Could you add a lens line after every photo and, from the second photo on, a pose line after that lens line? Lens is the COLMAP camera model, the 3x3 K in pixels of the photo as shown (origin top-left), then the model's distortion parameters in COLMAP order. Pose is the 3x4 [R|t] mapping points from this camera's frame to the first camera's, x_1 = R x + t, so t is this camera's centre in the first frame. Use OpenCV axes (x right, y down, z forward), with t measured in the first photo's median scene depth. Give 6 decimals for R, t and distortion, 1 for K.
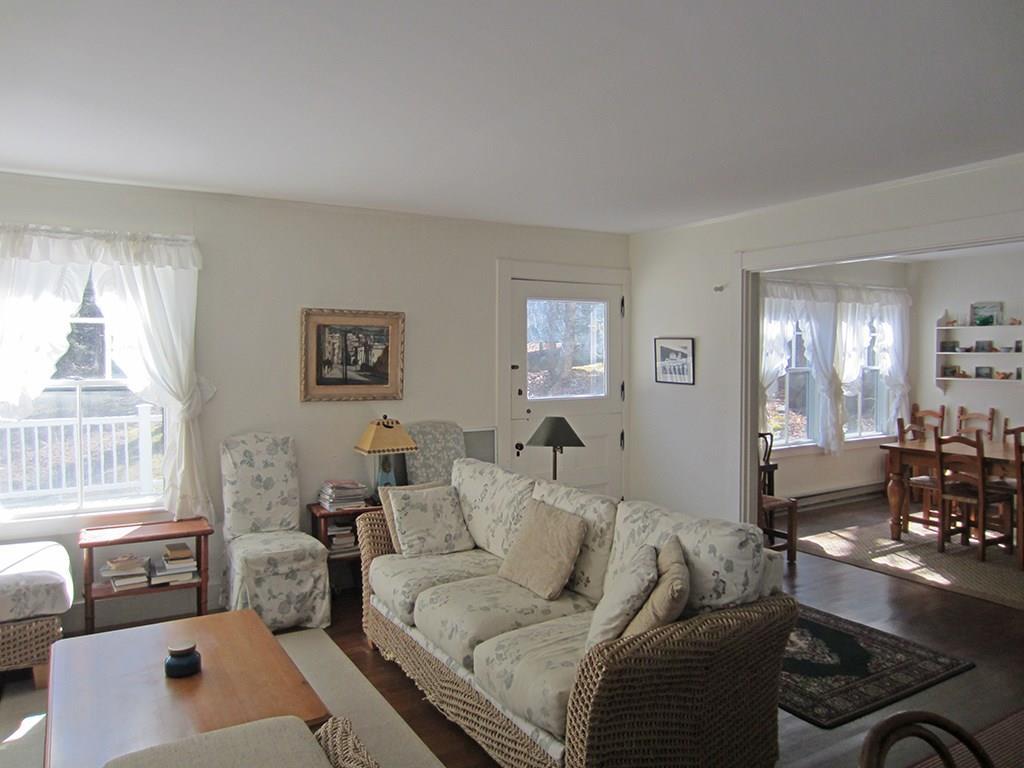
lens RADIAL K [[740.9, 0, 512.0], [0, 740.9, 384.0], [0, 0, 1]] dist [-0.006121, -0.002929]
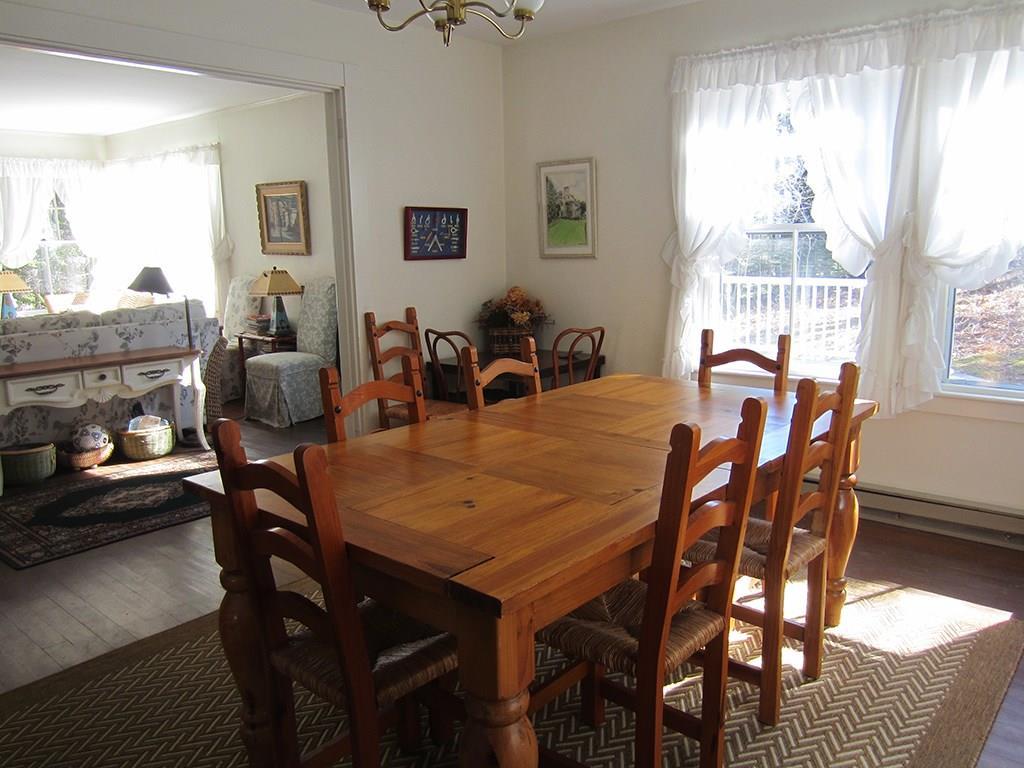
lens RADIAL K [[772.1, 0, 512.0], [0, 772.1, 384.0], [0, 0, 1]] dist [-0.002217, -0.000741]
pose [[0.310987, 0.180255, -0.933164, 1.211168], [-0.016997, 0.982748, 0.184169, -0.010609], [0.950262, -0.041413, 0.308685, 0.956273]]
